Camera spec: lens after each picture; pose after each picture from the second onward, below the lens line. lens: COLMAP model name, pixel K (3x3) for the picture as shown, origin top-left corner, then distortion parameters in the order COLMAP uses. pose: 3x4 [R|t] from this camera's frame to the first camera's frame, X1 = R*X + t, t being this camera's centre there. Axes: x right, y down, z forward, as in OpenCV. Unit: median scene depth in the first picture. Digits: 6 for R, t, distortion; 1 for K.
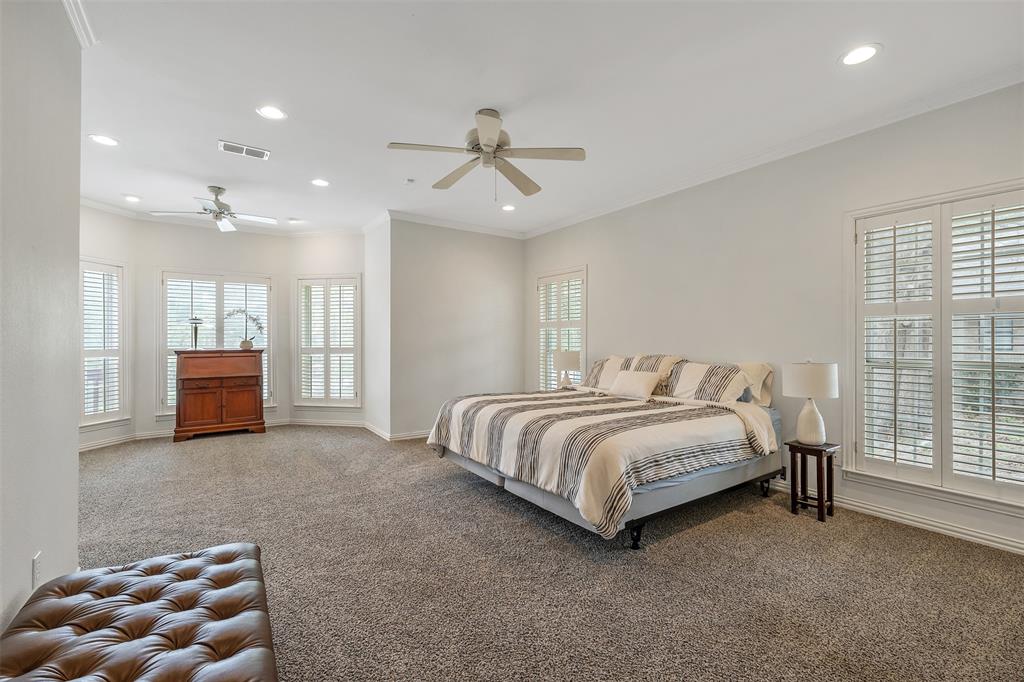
lens RADIAL K [[437.5, 0, 514.6], [0, 437.5, 340.8], [0, 0, 1]] dist [0.001999, 0.000193]
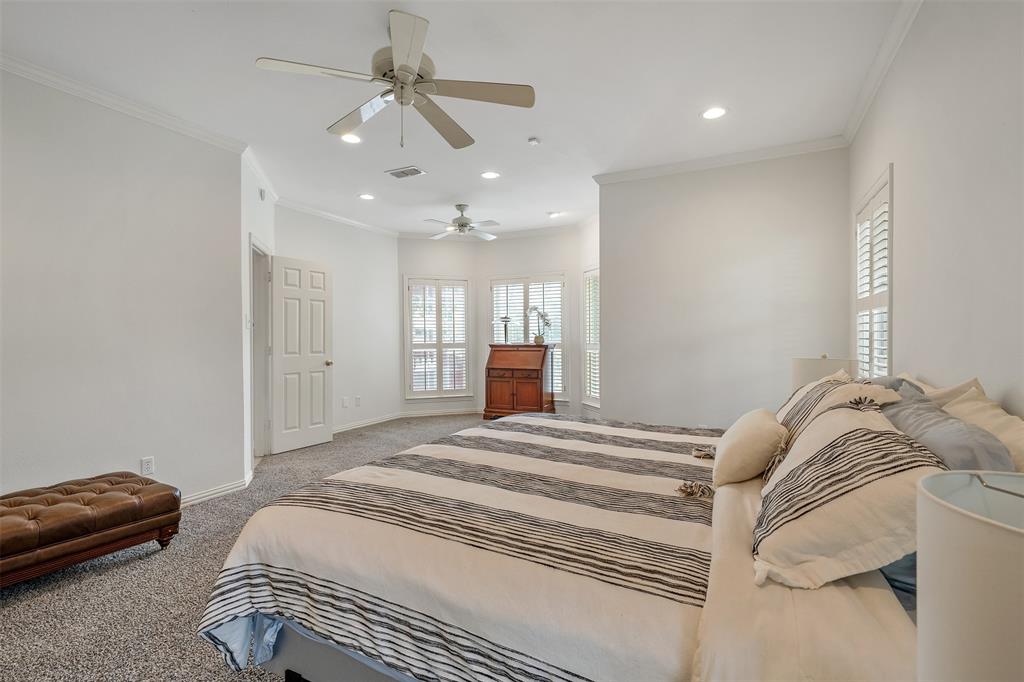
lens RADIAL K [[470.3, 0, 511.0], [0, 470.3, 334.4], [0, 0, 1]] dist [0.016565, 0.000353]
pose [[0.463557, -0.006484, -0.886043, 0.400922], [0.004995, 0.999976, -0.004704, 0.000733], [0.886053, -0.002245, 0.463578, 0.432963]]
